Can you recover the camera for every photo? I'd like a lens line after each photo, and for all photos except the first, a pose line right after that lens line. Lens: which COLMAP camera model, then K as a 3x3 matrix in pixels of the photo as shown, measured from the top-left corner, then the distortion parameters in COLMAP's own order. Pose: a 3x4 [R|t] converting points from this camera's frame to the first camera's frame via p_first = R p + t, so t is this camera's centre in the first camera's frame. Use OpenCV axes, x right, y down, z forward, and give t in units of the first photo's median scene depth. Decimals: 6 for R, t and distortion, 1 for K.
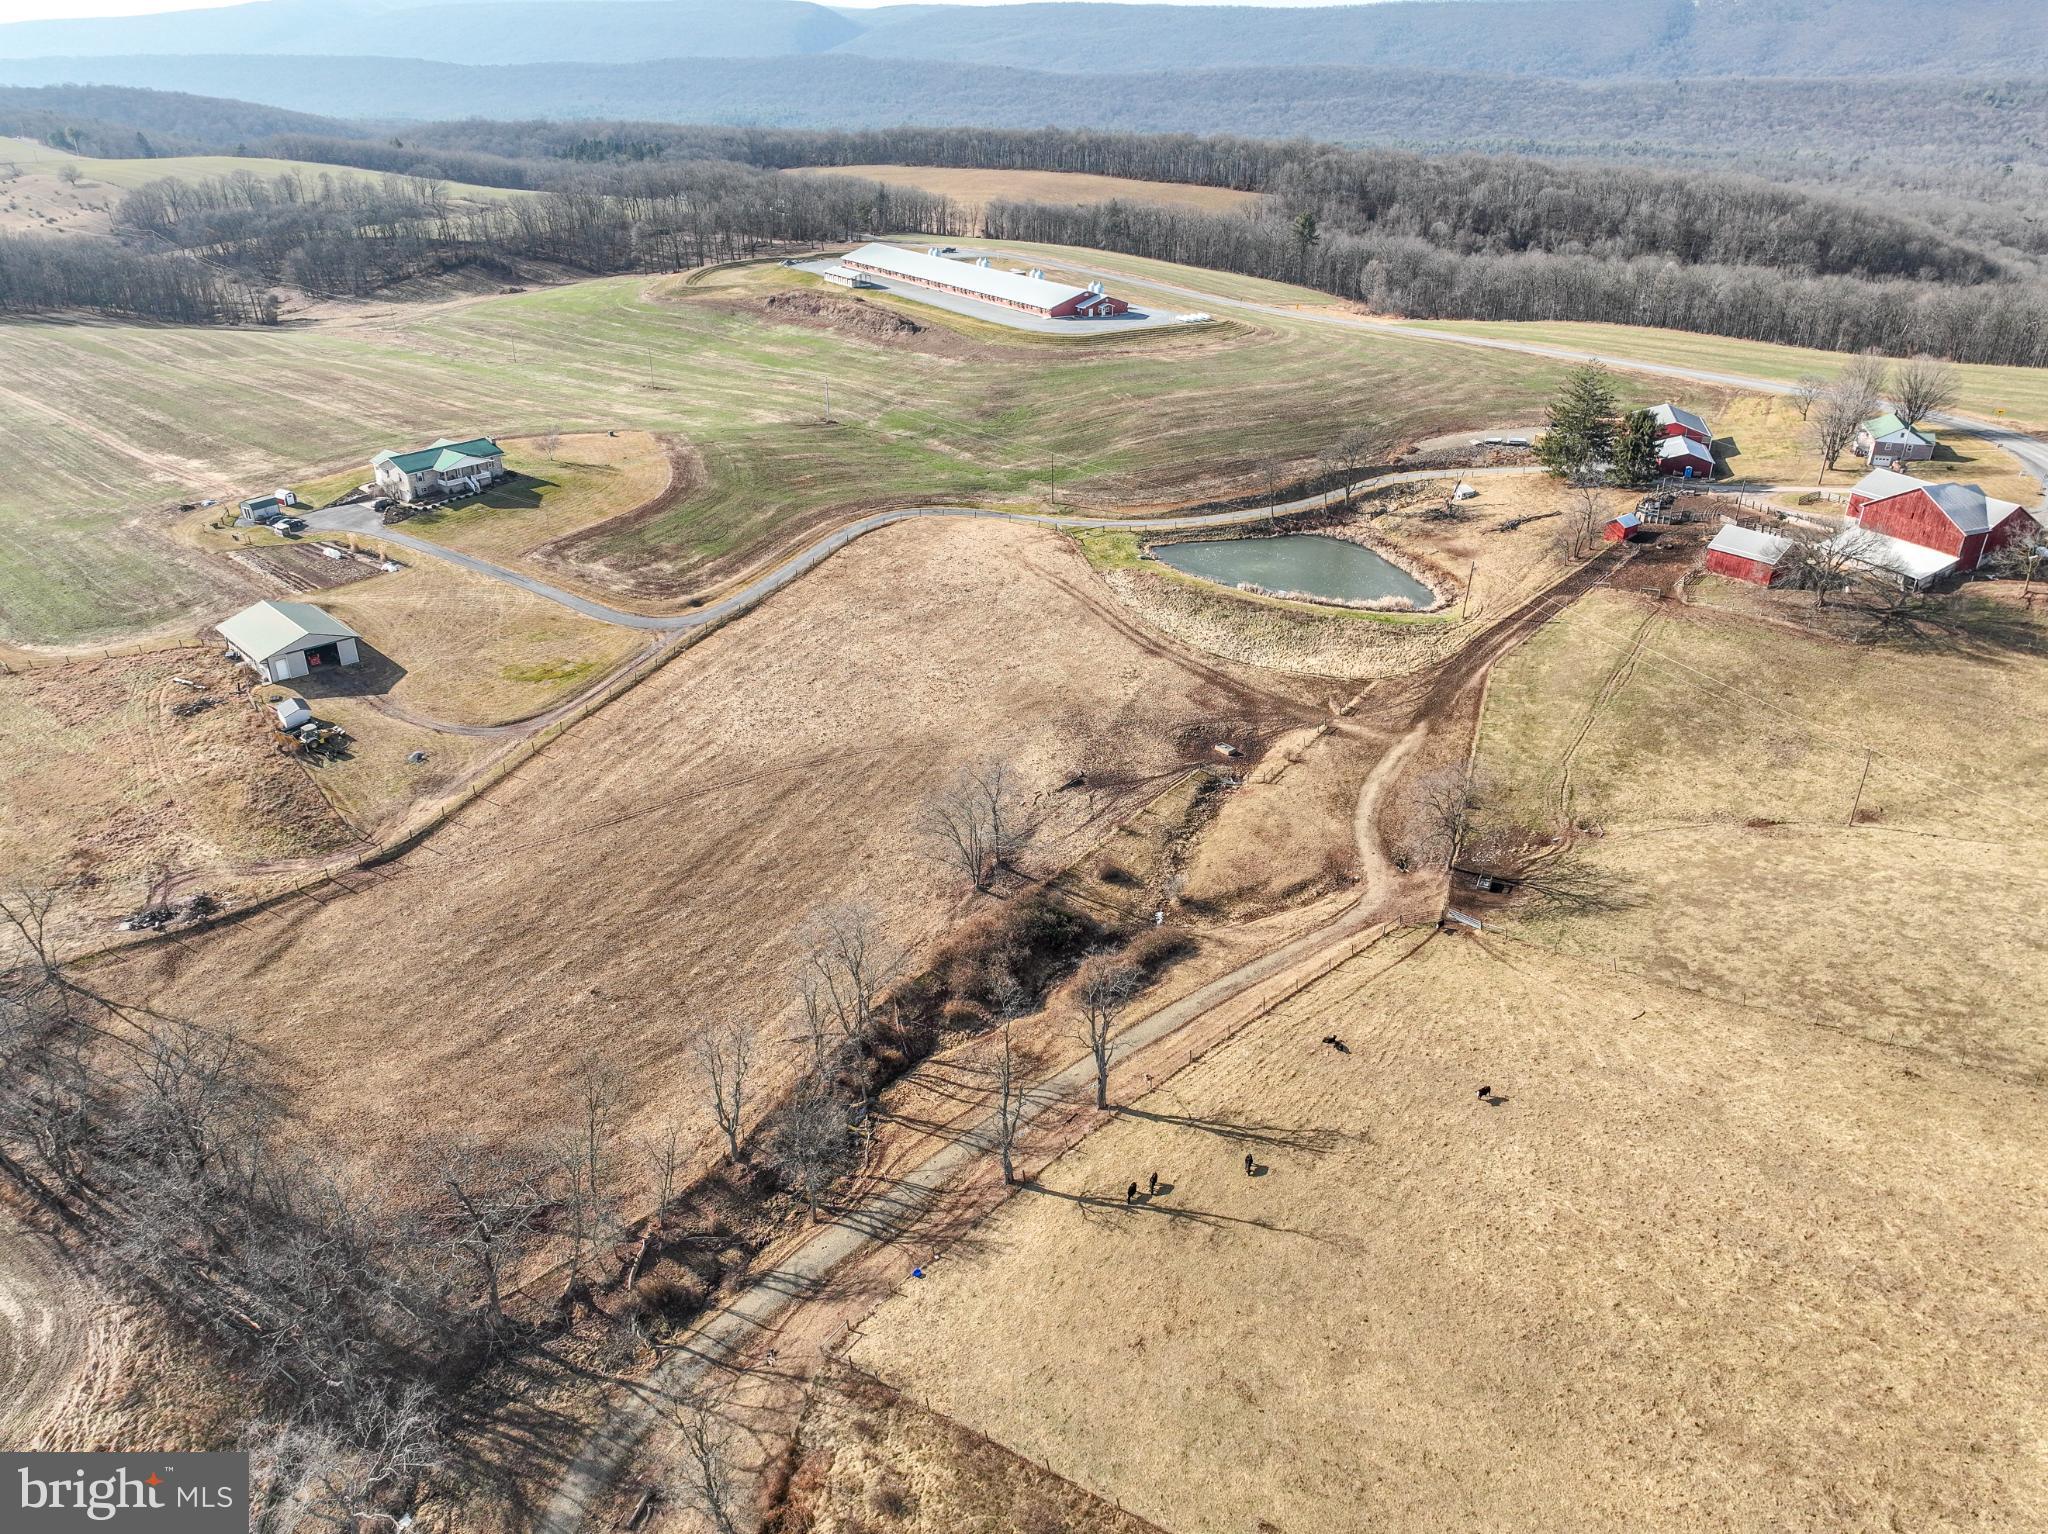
lens RADIAL K [[1434.2, 0, 1018.7], [0, 1434.2, 772.5], [0, 0, 1]] dist [-0.005671, 0.020696]
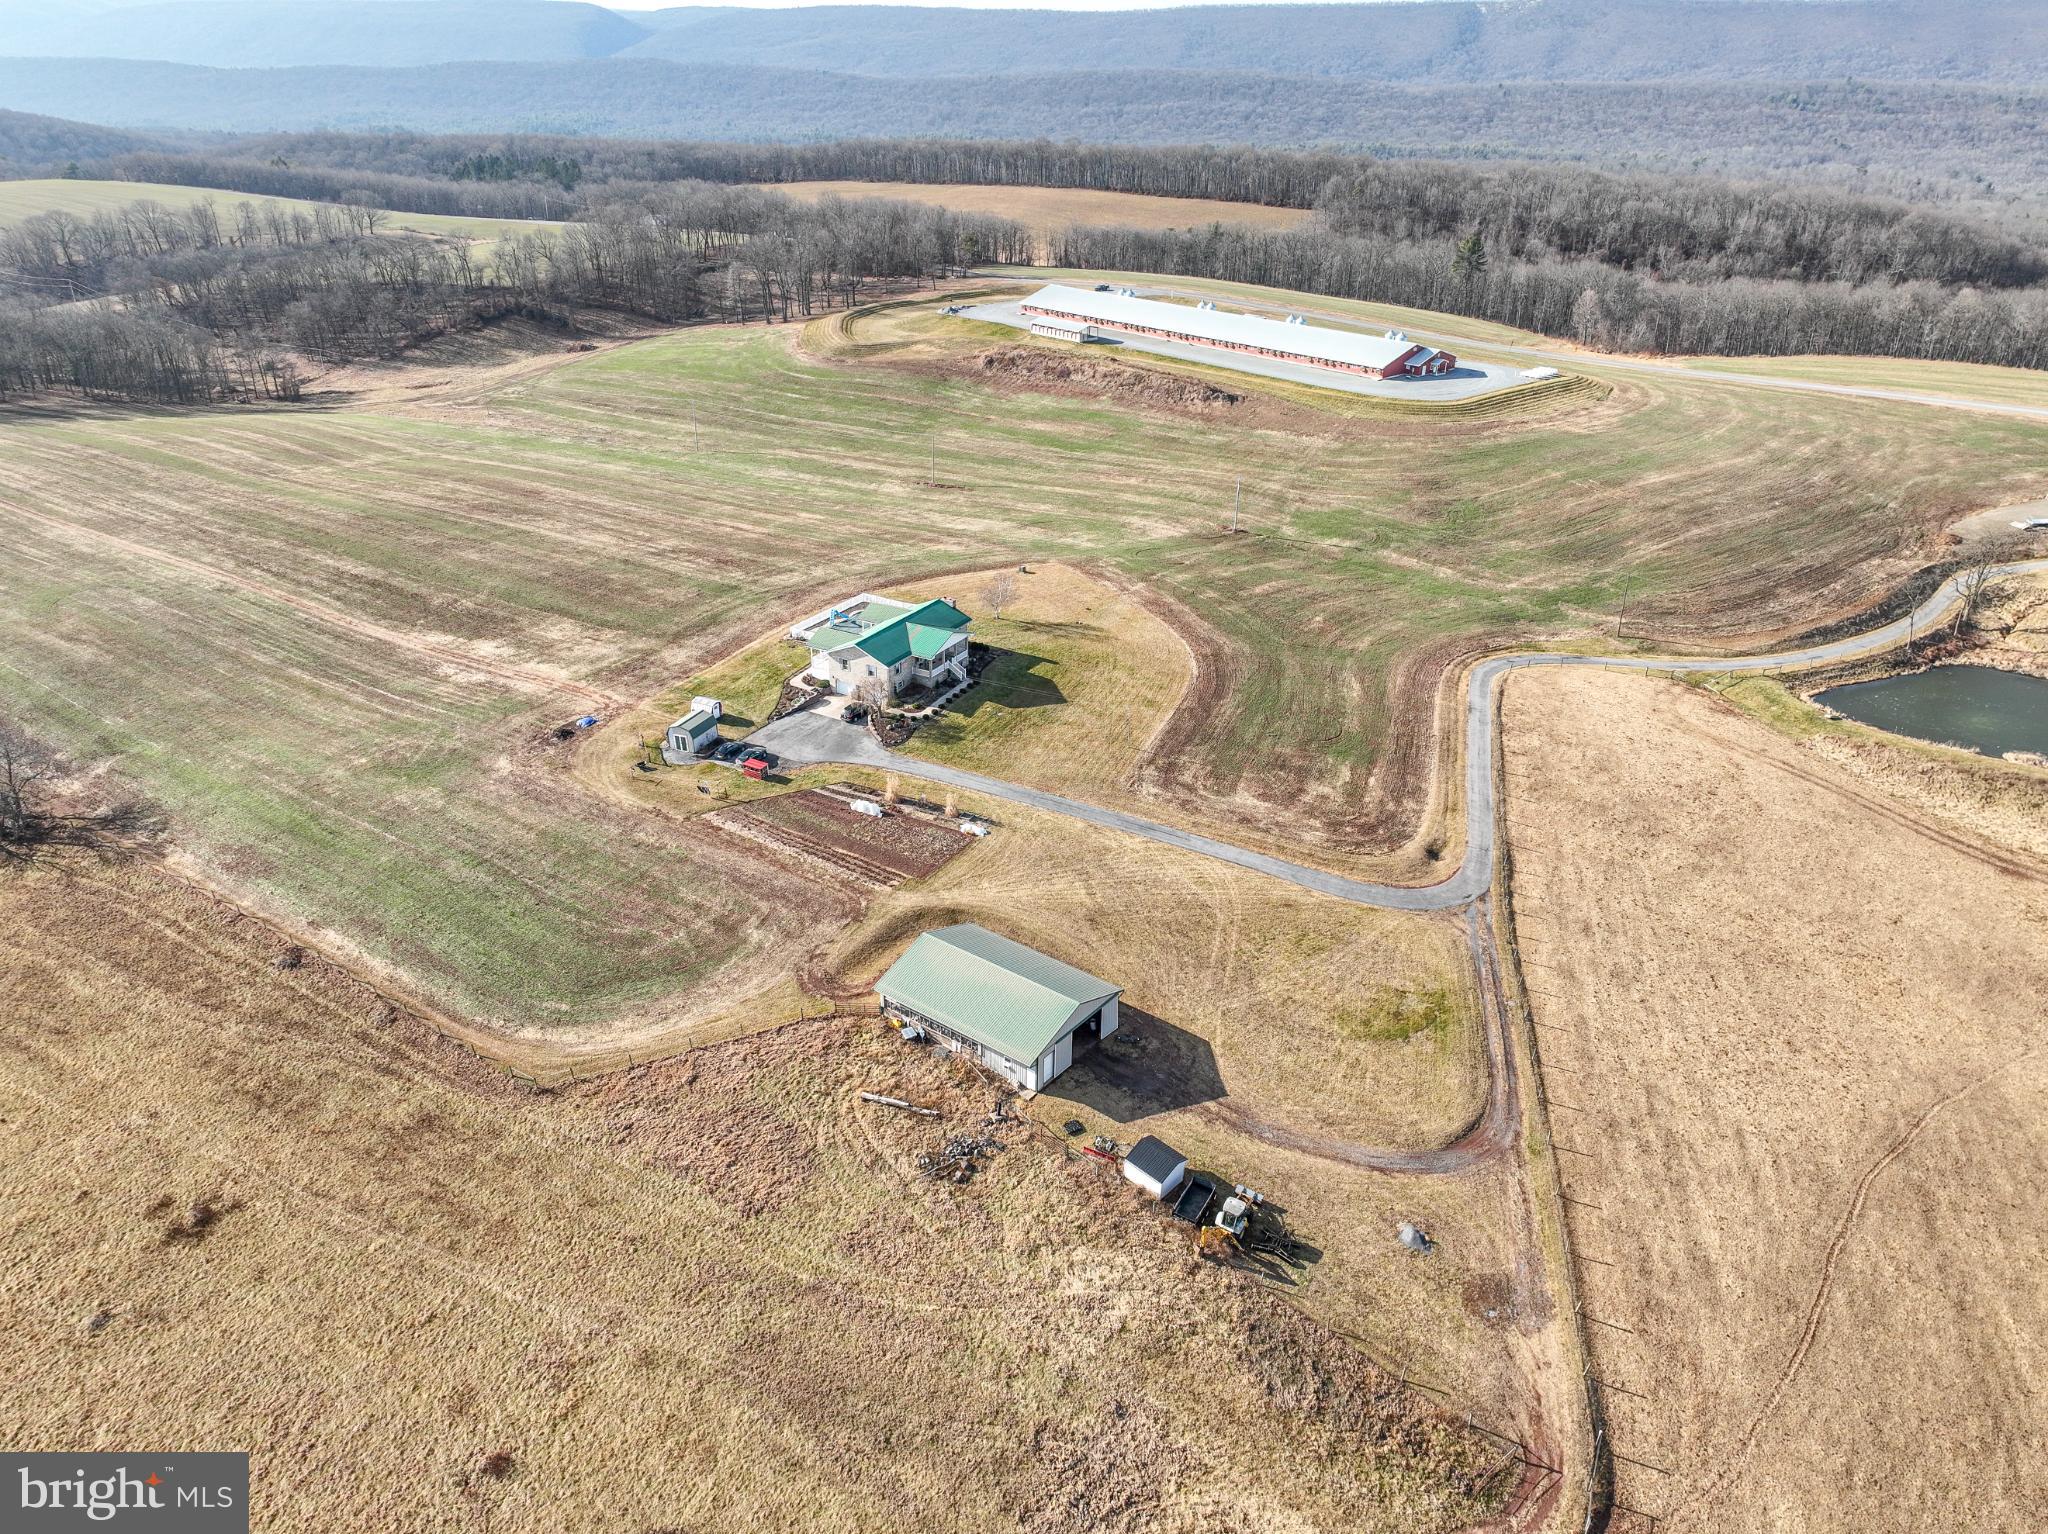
lens RADIAL K [[1434.2, 0, 1020.8], [0, 1434.2, 768.7], [0, 0, 1]] dist [-0.005671, 0.020696]
pose [[0.989135, -0.065978, 0.131375, -0.333366], [0.066513, 0.997785, 0.000310, -0.112450], [-0.131104, 0.008431, 0.991333, 0.215870]]
